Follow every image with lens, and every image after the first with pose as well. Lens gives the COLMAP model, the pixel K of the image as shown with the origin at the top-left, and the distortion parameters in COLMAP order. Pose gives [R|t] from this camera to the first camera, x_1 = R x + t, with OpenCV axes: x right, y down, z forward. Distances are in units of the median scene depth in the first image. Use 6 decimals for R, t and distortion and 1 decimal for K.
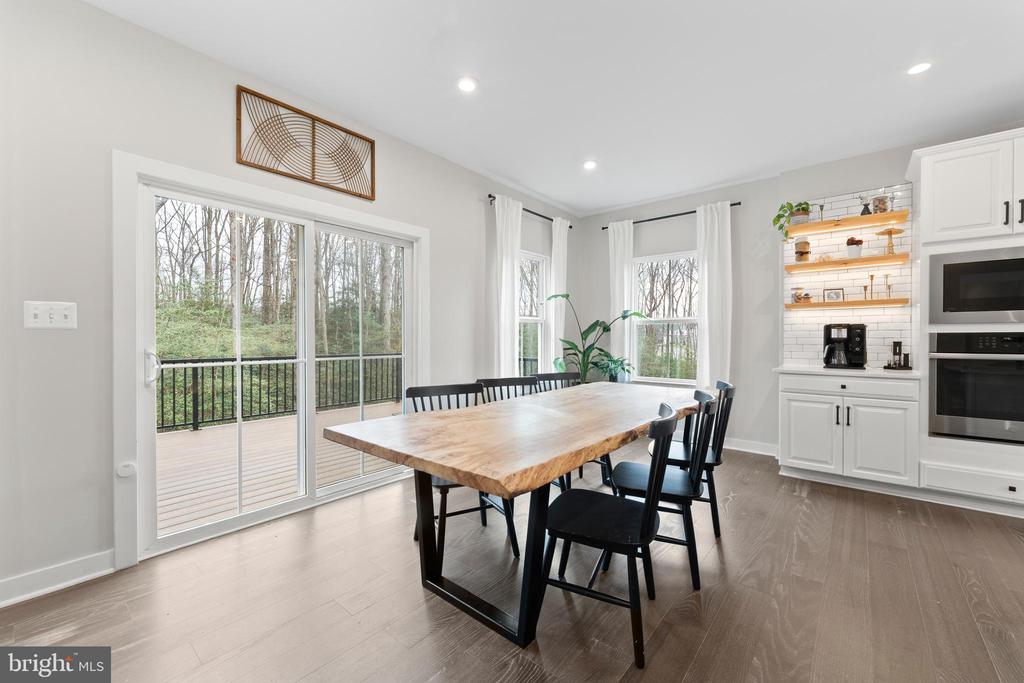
lens RADIAL K [[406.2, 0, 512.3], [0, 406.2, 341.3], [0, 0, 1]] dist [0.001053, 0.000045]
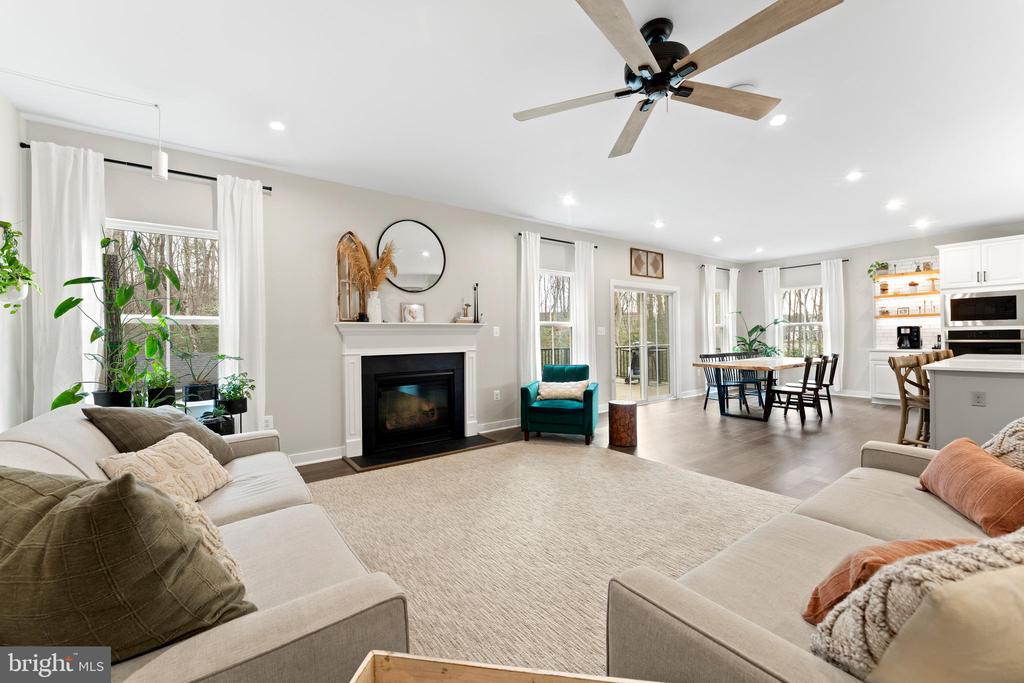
lens RADIAL K [[406.2, 0, 512.0], [0, 406.2, 338.7], [0, 0, 1]] dist [0.001053, 0.000045]
pose [[0.971140, -0.014250, -0.238086, -0.565231], [0.013225, 0.999895, -0.005899, 0.004632], [0.238145, 0.002580, 0.971226, -1.338969]]
